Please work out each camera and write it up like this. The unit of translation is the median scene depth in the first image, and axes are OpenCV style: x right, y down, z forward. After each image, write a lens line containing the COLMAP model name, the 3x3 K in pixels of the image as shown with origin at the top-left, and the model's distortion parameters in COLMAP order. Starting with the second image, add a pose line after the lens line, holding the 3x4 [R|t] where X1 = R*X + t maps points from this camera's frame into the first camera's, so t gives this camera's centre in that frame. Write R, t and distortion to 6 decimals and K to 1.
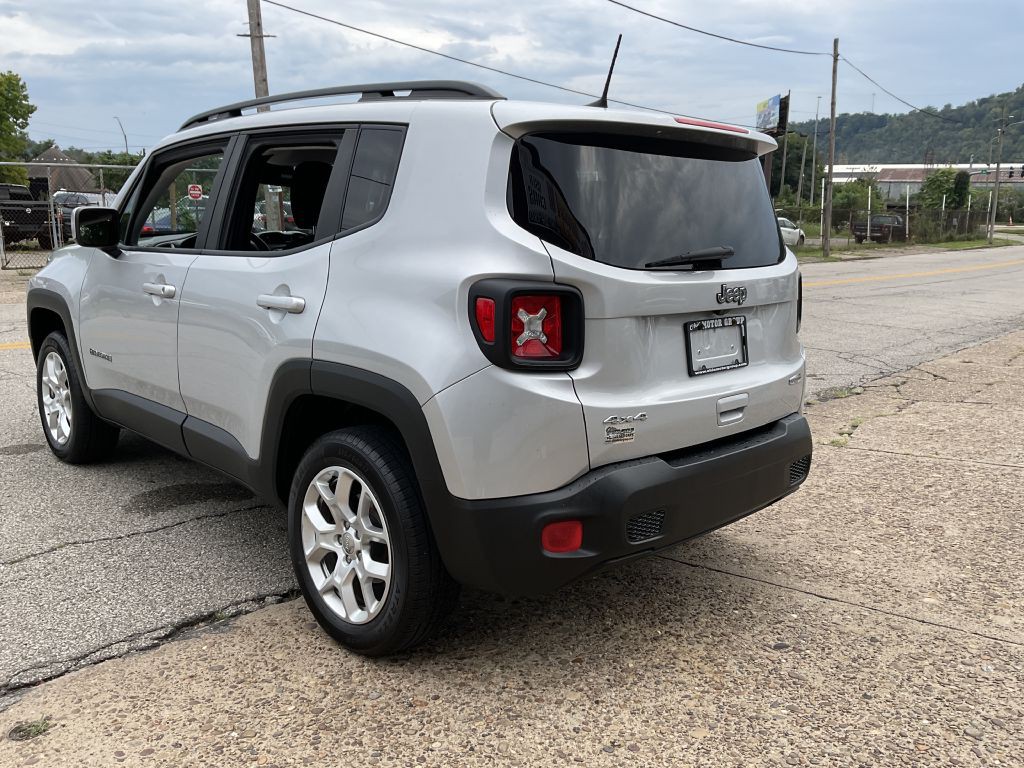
lens RADIAL K [[859.3, 0, 514.0], [0, 859.3, 381.5], [0, 0, 1]] dist [0.042395, -0.078665]
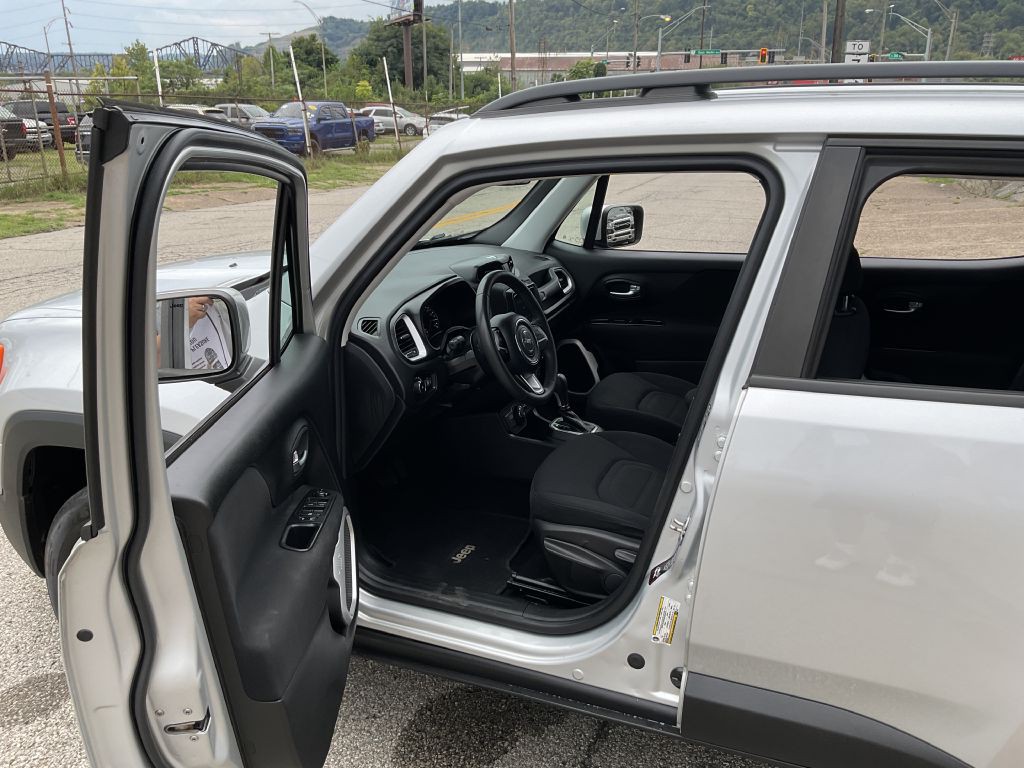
lens RADIAL K [[859.3, 0, 514.0], [0, 859.3, 381.5], [0, 0, 1]] dist [0.042395, -0.078665]
pose [[0.915755, -0.141153, 0.376122, -0.815827], [0.095570, 0.985907, 0.137307, -0.278222], [-0.390203, -0.089794, 0.916340, 0.699888]]
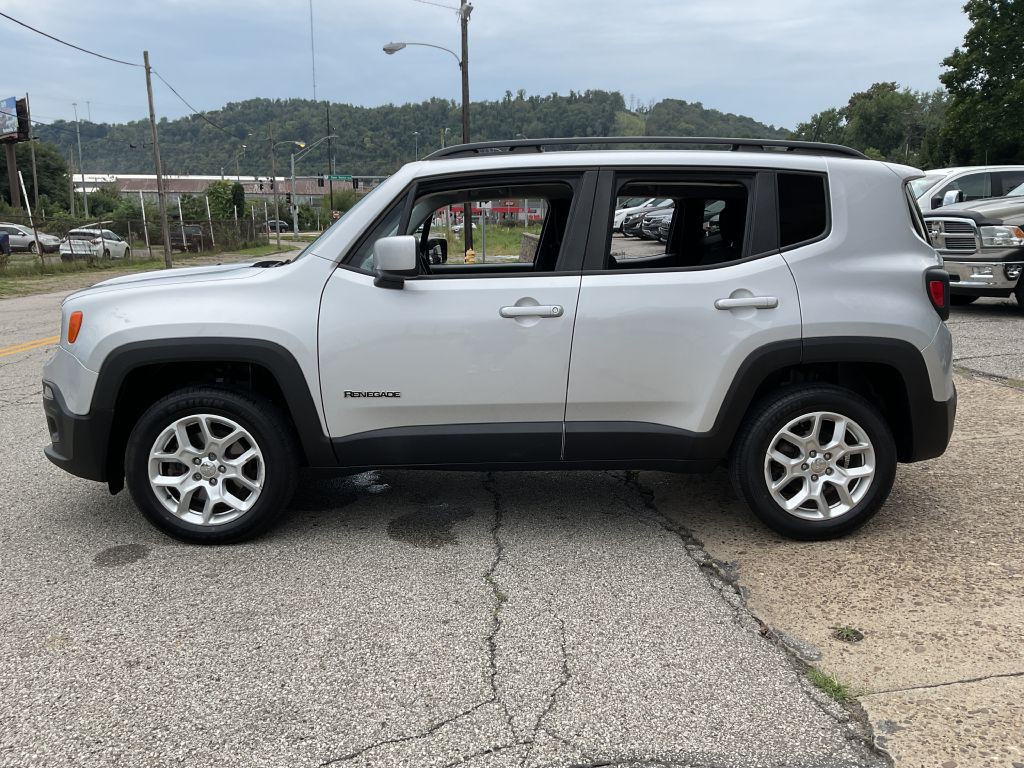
lens RADIAL K [[859.3, 0, 514.0], [0, 859.3, 381.5], [0, 0, 1]] dist [0.042395, -0.078665]
pose [[0.678931, -0.149398, 0.718841, -1.495563], [0.157233, 0.985949, 0.056408, -0.104804], [-0.717168, 0.074728, 0.692882, 0.356306]]
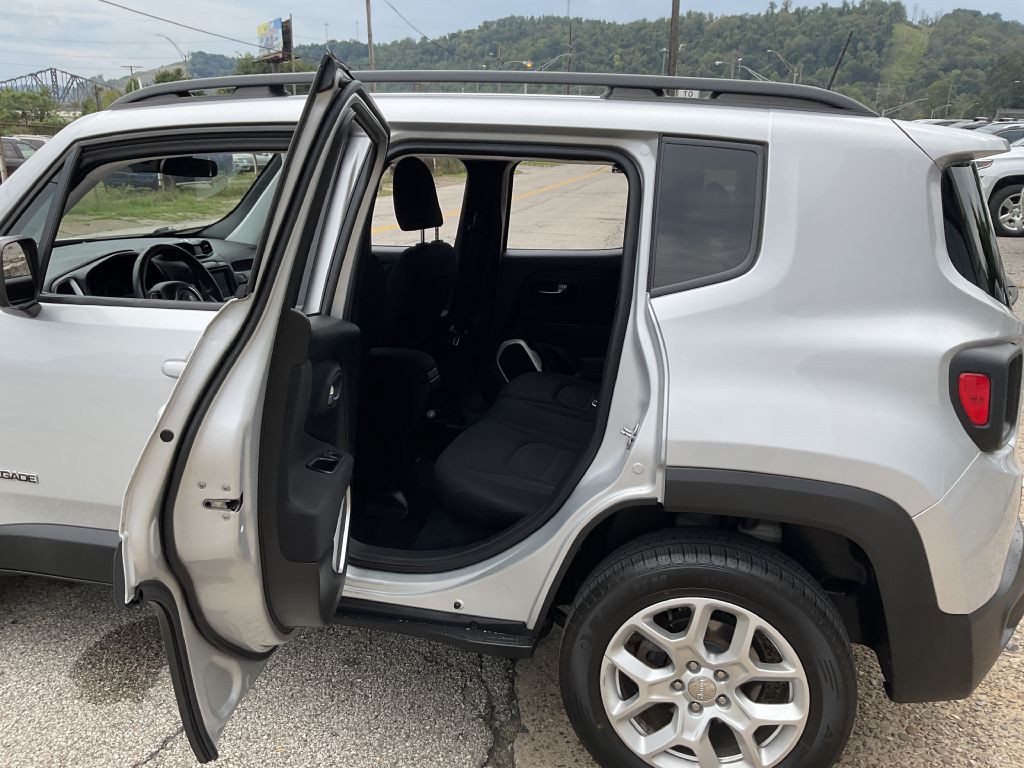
lens RADIAL K [[859.3, 0, 514.0], [0, 859.3, 381.5], [0, 0, 1]] dist [0.042395, -0.078665]
pose [[0.853022, -0.139529, 0.502876, -0.672156], [0.098560, 0.989328, 0.107314, -0.181287], [-0.512483, -0.041977, 0.857671, 0.421463]]
